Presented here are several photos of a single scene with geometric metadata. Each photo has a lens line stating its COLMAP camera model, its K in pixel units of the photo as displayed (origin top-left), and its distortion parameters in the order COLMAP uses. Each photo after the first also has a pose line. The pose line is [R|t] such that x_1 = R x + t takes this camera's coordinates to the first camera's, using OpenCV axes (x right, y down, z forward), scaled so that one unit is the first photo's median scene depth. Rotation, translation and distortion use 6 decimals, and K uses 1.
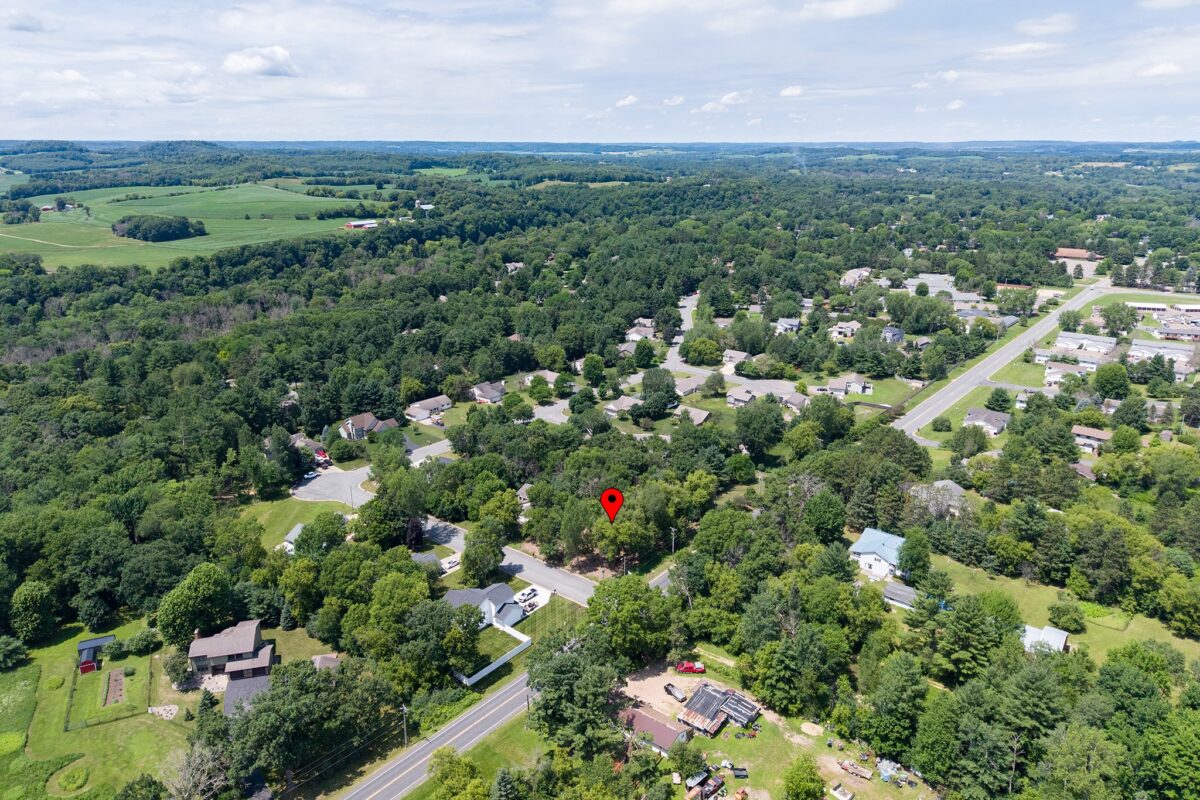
lens RADIAL K [[799.5, 0, 631.8], [0, 799.5, 396.6], [0, 0, 1]] dist [0.010557, -0.016348]
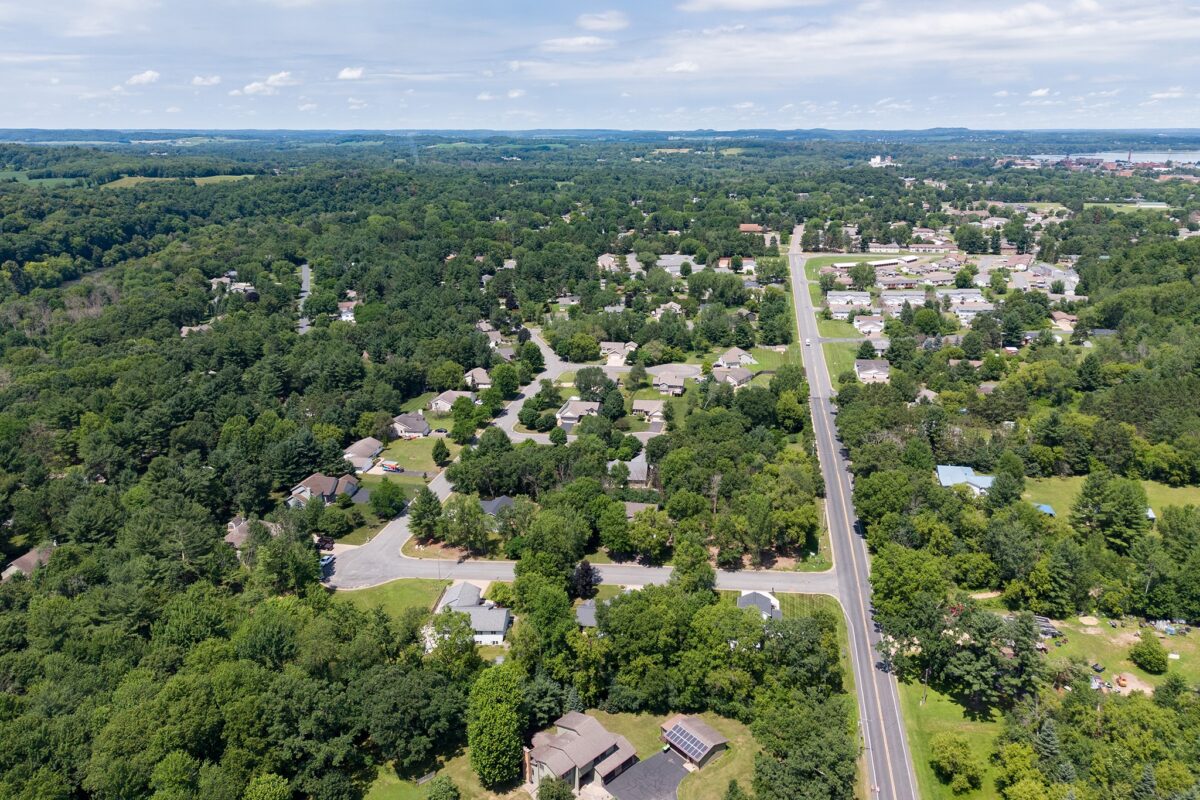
lens RADIAL K [[835.9, 0, 635.4], [0, 835.9, 398.1], [0, 0, 1]] dist [0.020751, -0.019160]
pose [[0.844492, -0.162008, 0.510477, -0.112969], [0.160946, 0.985861, 0.046623, -0.009558], [-0.510813, 0.042786, 0.858627, 0.030723]]
